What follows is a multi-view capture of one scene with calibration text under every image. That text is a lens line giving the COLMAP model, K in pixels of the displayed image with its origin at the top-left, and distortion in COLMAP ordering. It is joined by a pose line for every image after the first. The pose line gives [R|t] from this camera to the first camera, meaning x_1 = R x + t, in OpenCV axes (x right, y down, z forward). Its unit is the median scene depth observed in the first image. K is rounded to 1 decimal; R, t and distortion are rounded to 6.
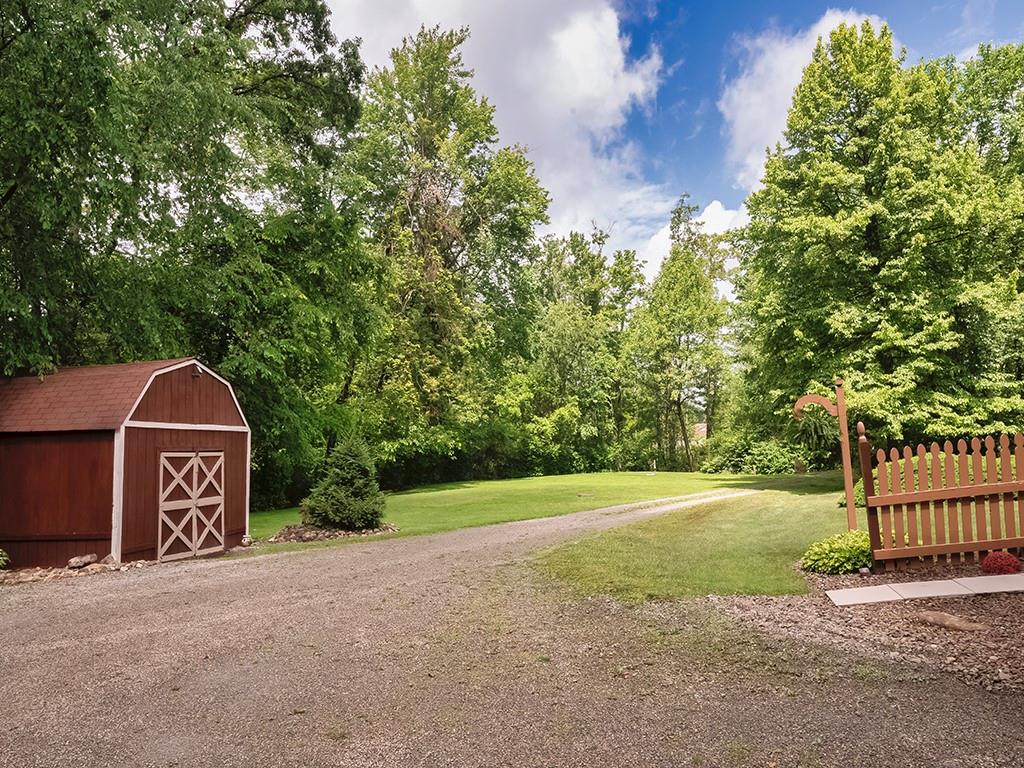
lens RADIAL K [[702.5, 0, 514.8], [0, 702.5, 389.5], [0, 0, 1]] dist [0.002378, -0.004731]
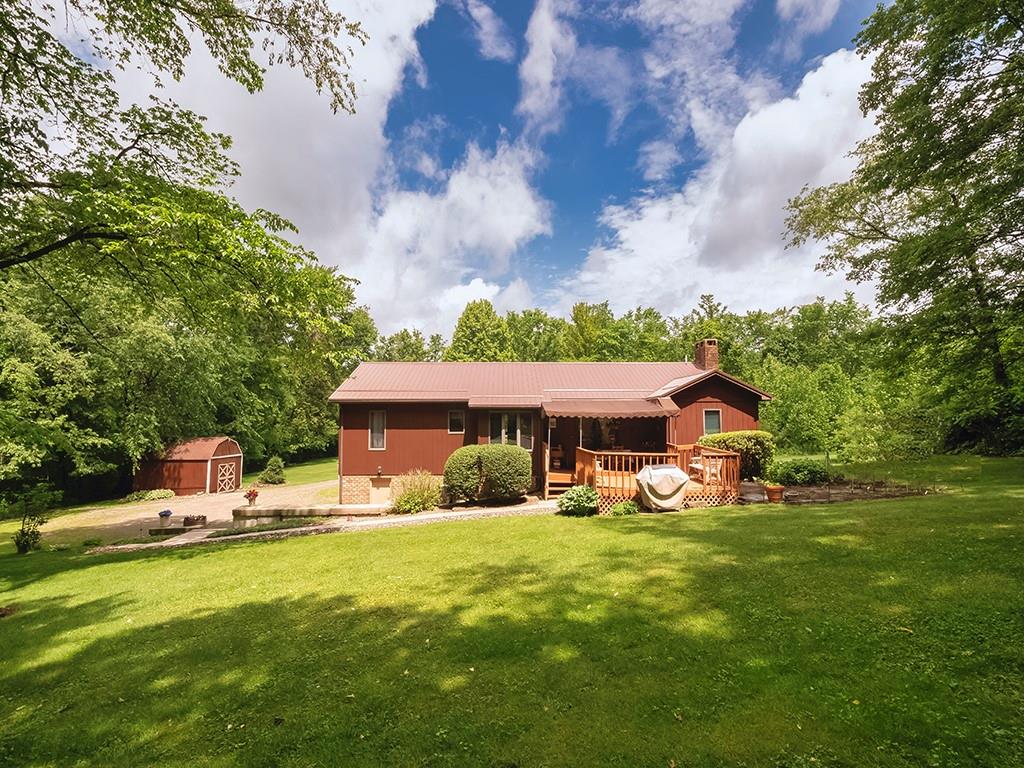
lens RADIAL K [[443.6, 0, 509.2], [0, 443.6, 395.1], [0, 0, 1]] dist [0.001356, 0.000403]
pose [[0.969151, 0.035604, 0.243884, 0.366623], [-0.039901, 0.999123, 0.012700, -0.337248], [-0.243218, -0.022040, 0.969721, -1.507202]]
